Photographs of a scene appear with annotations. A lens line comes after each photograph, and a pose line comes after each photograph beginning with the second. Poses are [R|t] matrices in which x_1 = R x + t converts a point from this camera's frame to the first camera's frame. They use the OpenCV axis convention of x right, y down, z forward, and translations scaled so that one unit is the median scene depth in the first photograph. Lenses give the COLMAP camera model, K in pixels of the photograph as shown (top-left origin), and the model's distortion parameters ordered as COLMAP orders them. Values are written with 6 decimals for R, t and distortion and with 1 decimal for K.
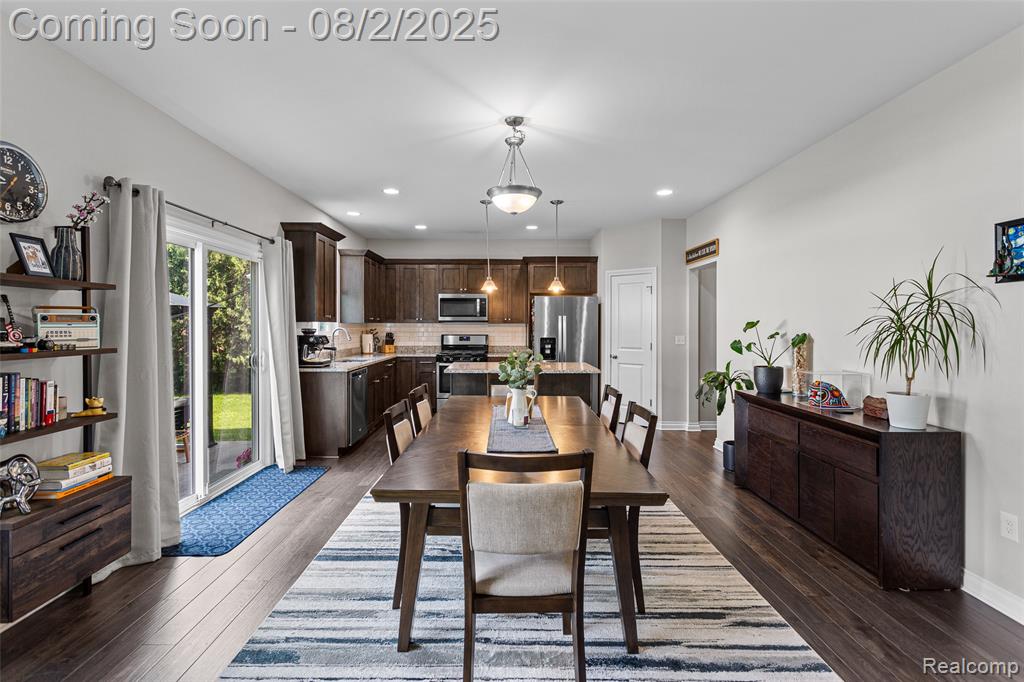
lens RADIAL K [[484.9, 0, 505.9], [0, 484.9, 328.5], [0, 0, 1]] dist [0.001227, 0.000901]
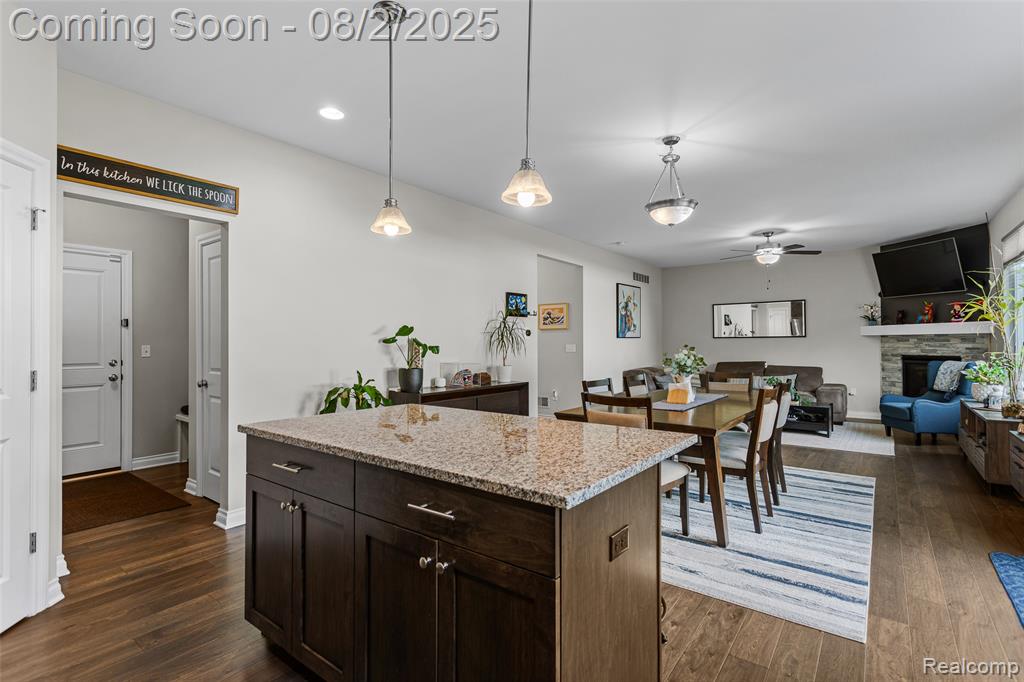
lens RADIAL K [[483.3, 0, 511.0], [0, 483.3, 334.8], [0, 0, 1]] dist [0.002508, 0.000914]
pose [[-0.791311, 0.010916, 0.611317, -0.192262], [0.006116, 0.999932, -0.009938, 0.010417], [-0.611384, -0.004125, -0.791323, 1.100994]]
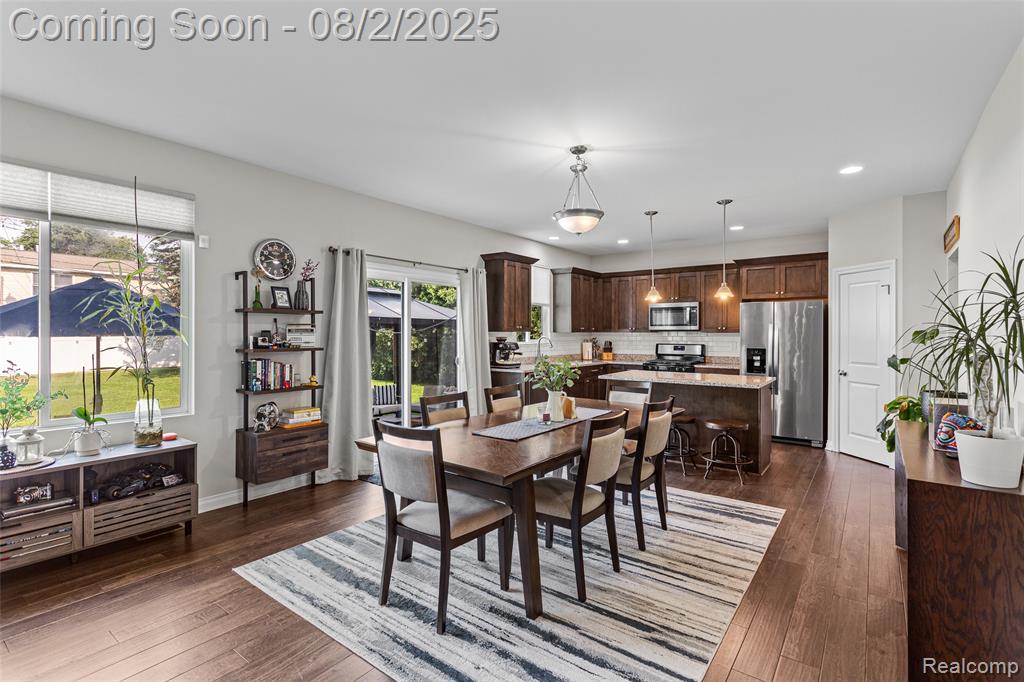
lens RADIAL K [[483.3, 0, 511.0], [0, 483.3, 334.8], [0, 0, 1]] dist [0.002508, 0.000914]
pose [[0.797036, 0.001273, -0.603930, 0.297237], [-0.004704, 0.999981, -0.004100, -0.000385], [0.603913, 0.006108, 0.797027, 0.016010]]
